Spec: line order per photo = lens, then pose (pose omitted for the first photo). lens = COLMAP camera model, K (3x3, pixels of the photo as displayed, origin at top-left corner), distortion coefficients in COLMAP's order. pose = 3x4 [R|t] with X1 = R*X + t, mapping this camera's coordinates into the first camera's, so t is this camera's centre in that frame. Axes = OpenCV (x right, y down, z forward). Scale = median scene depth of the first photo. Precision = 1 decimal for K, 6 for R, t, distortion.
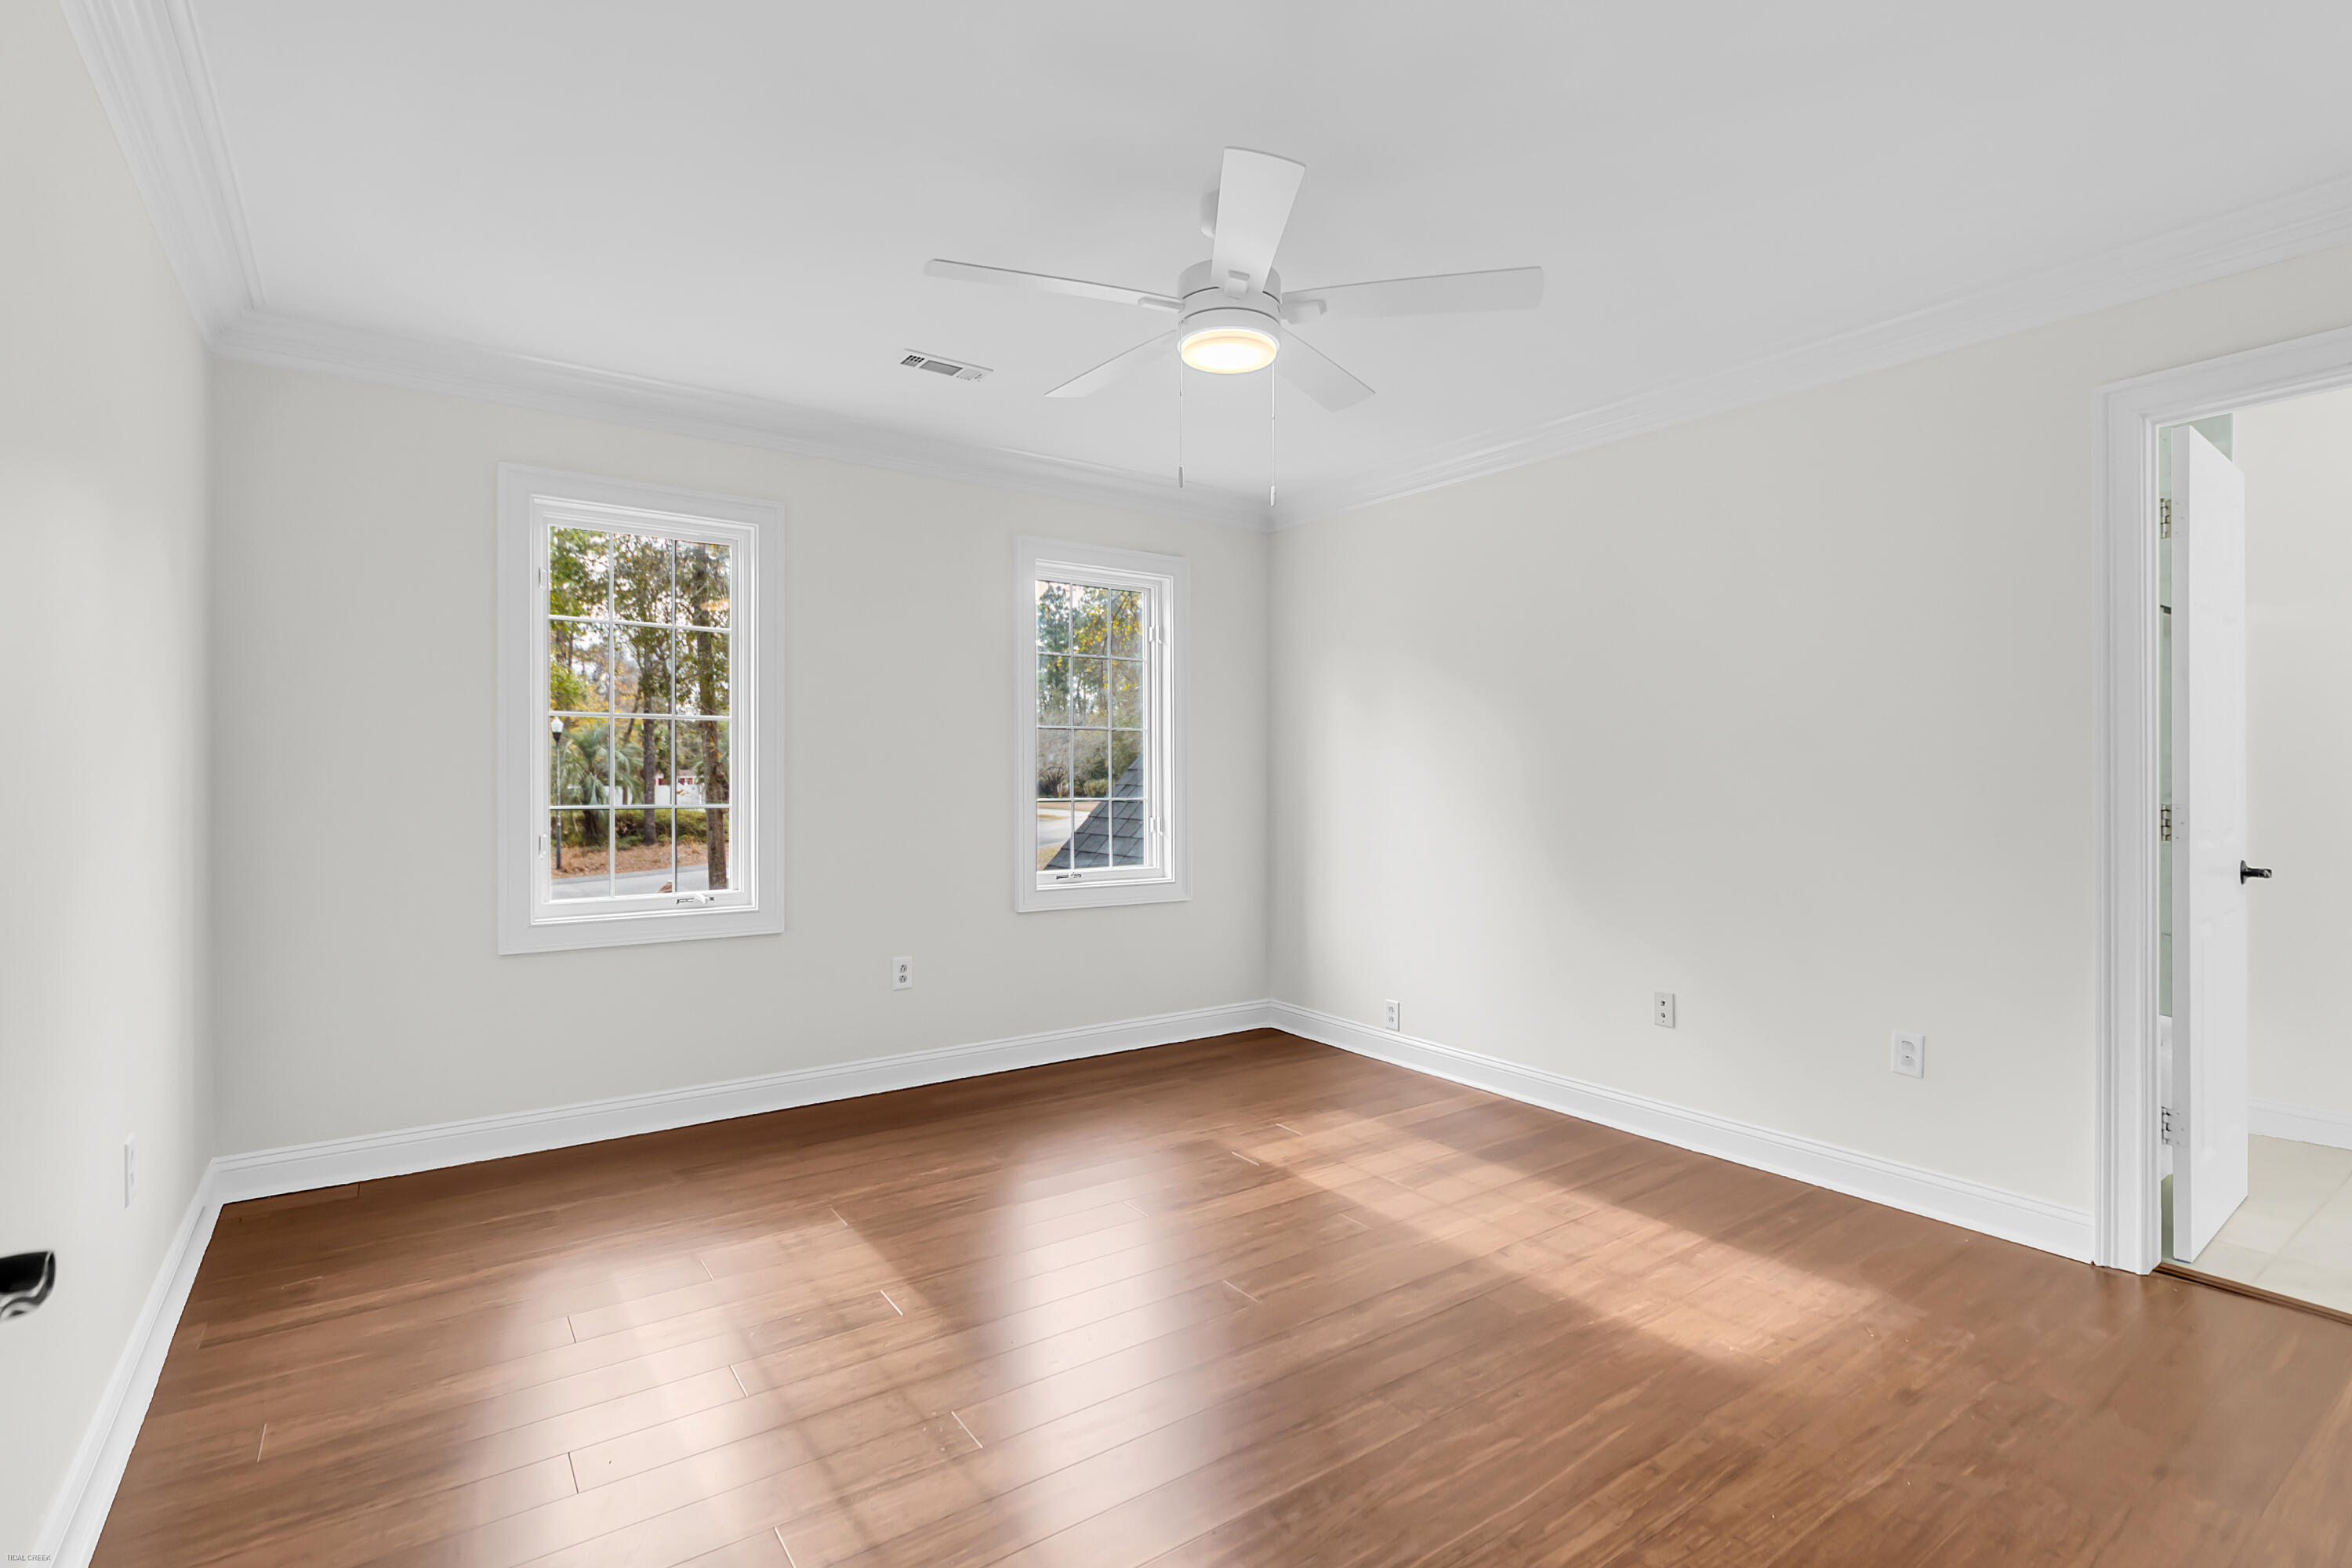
lens RADIAL K [[1096.4, 0, 1127.0], [0, 1096.4, 770.5], [0, 0, 1]] dist [-0.000180, -0.000116]
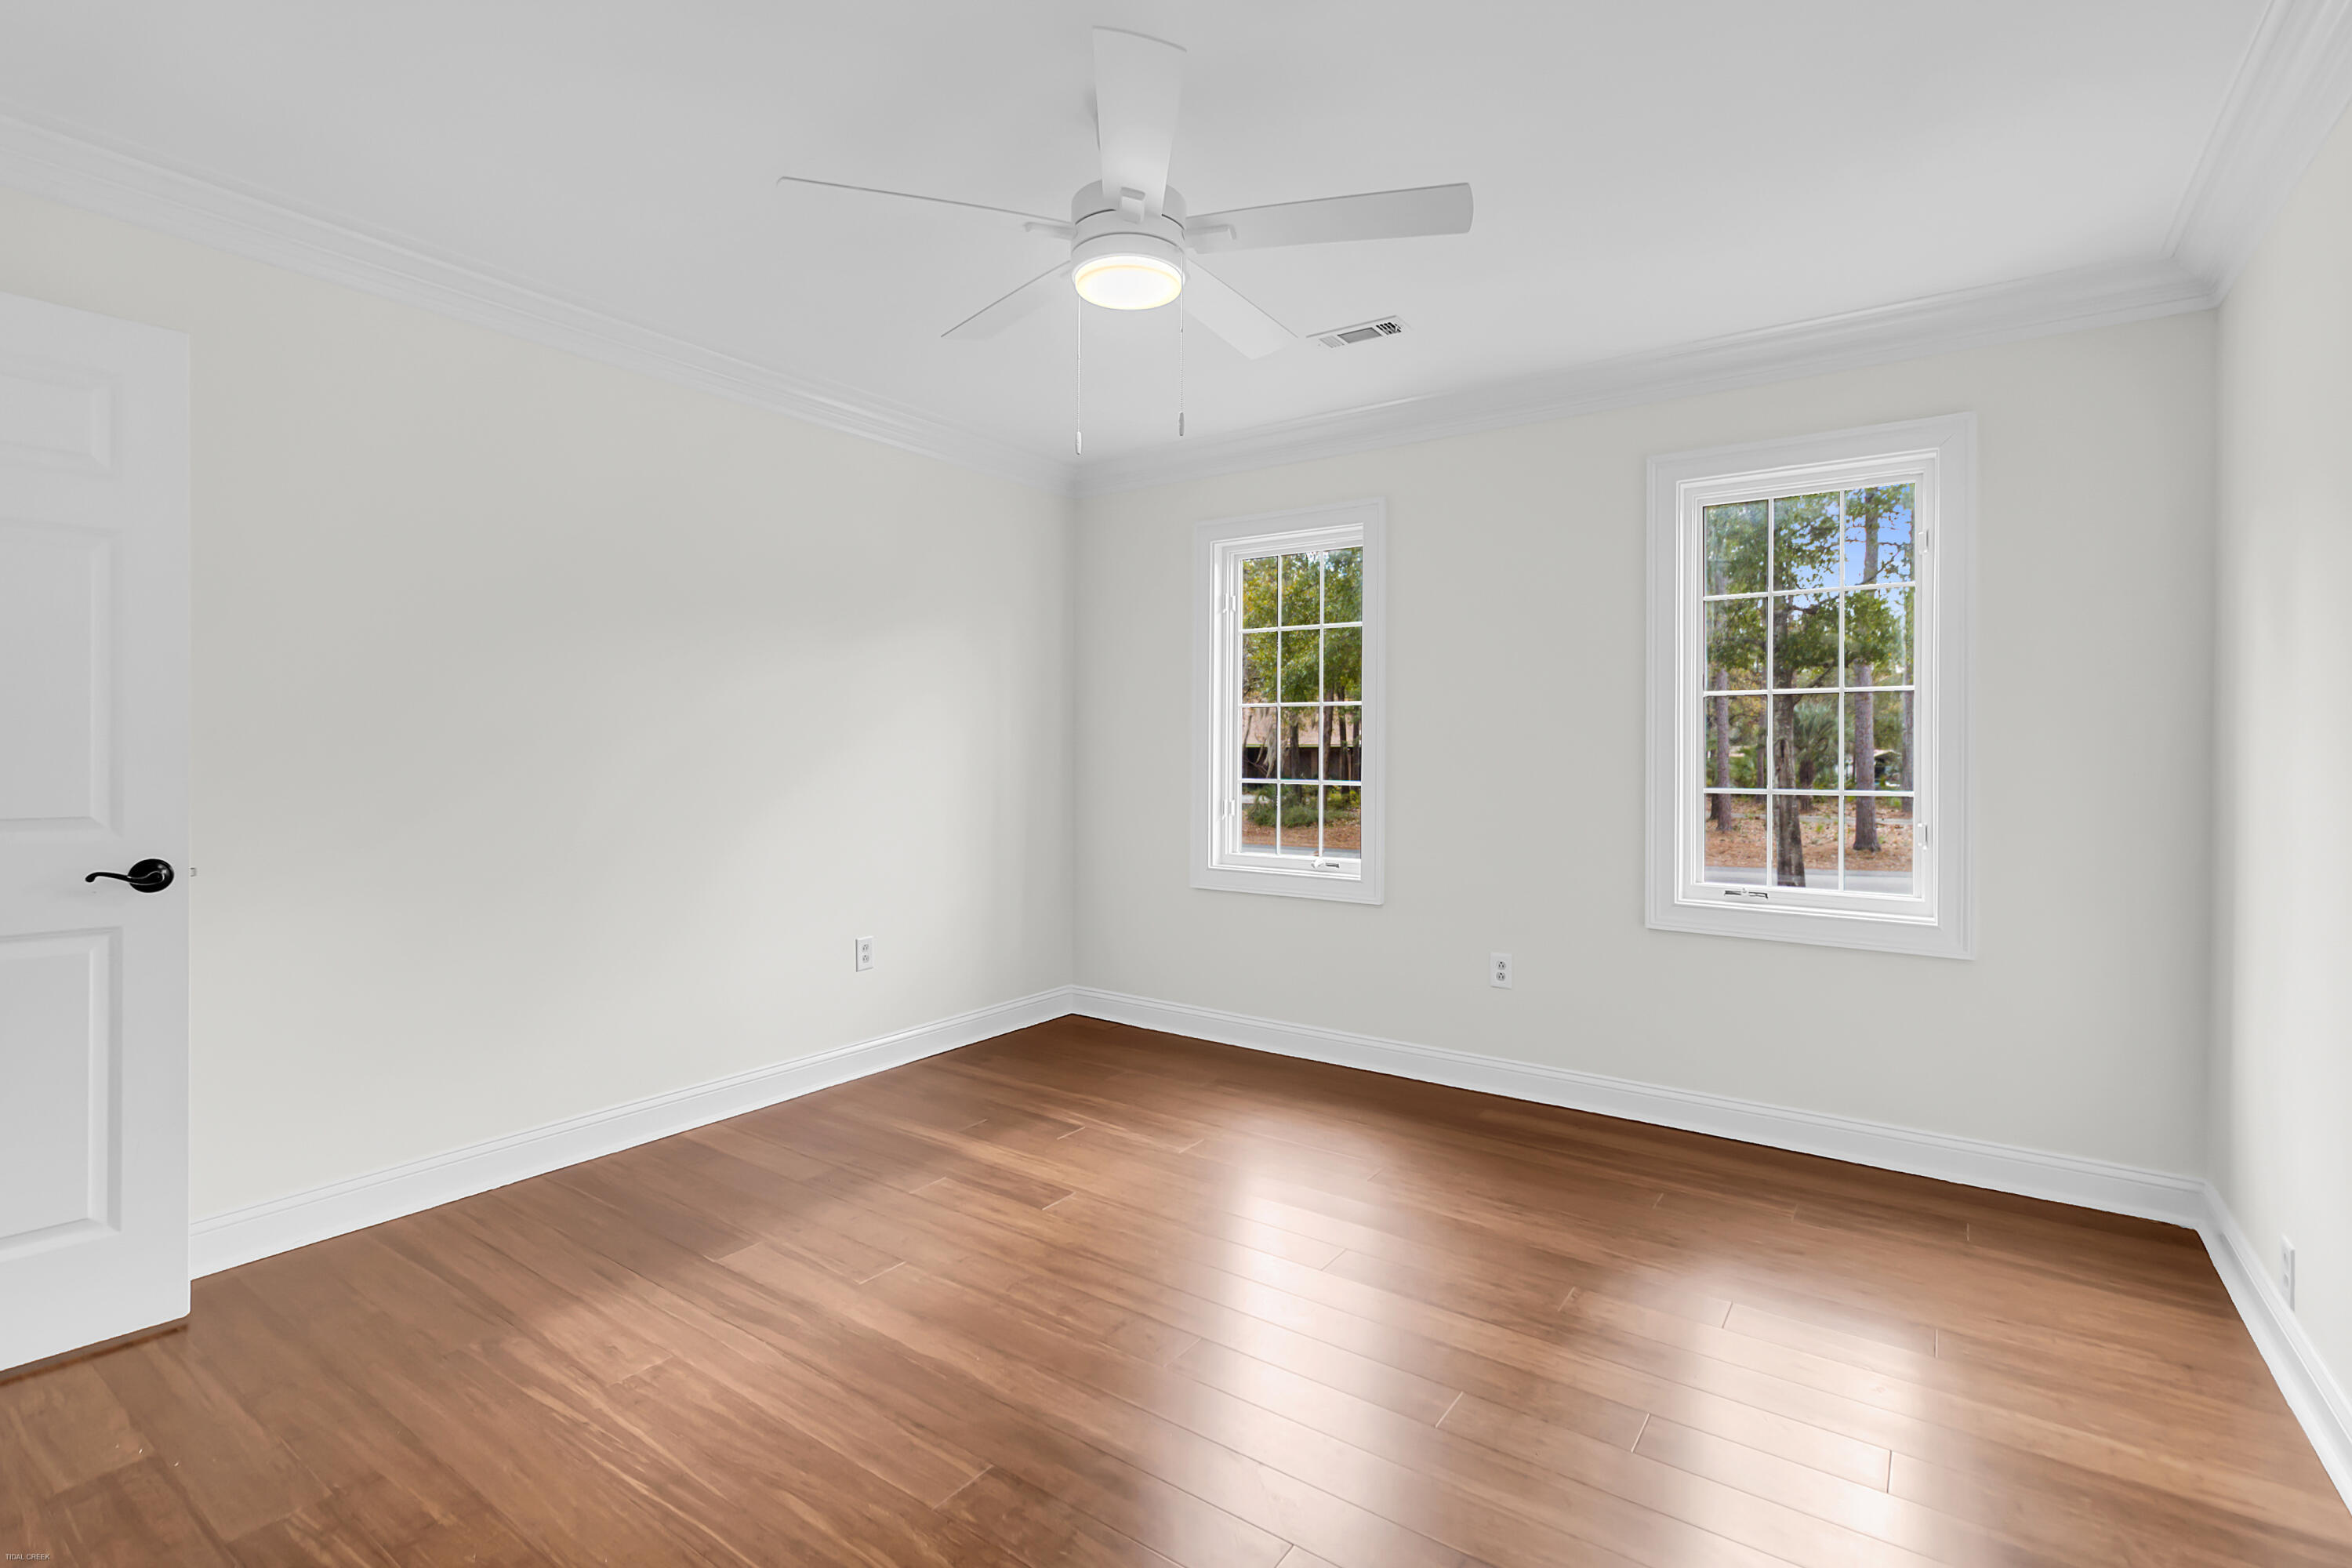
lens RADIAL K [[1096.4, 0, 1127.0], [0, 1096.4, 770.5], [0, 0, 1]] dist [-0.000180, -0.000116]
pose [[0.325952, 0.015515, -0.945259, 0.556154], [-0.001259, 0.999872, 0.015977, 0.003501], [0.945386, -0.004018, 0.325929, 0.404944]]
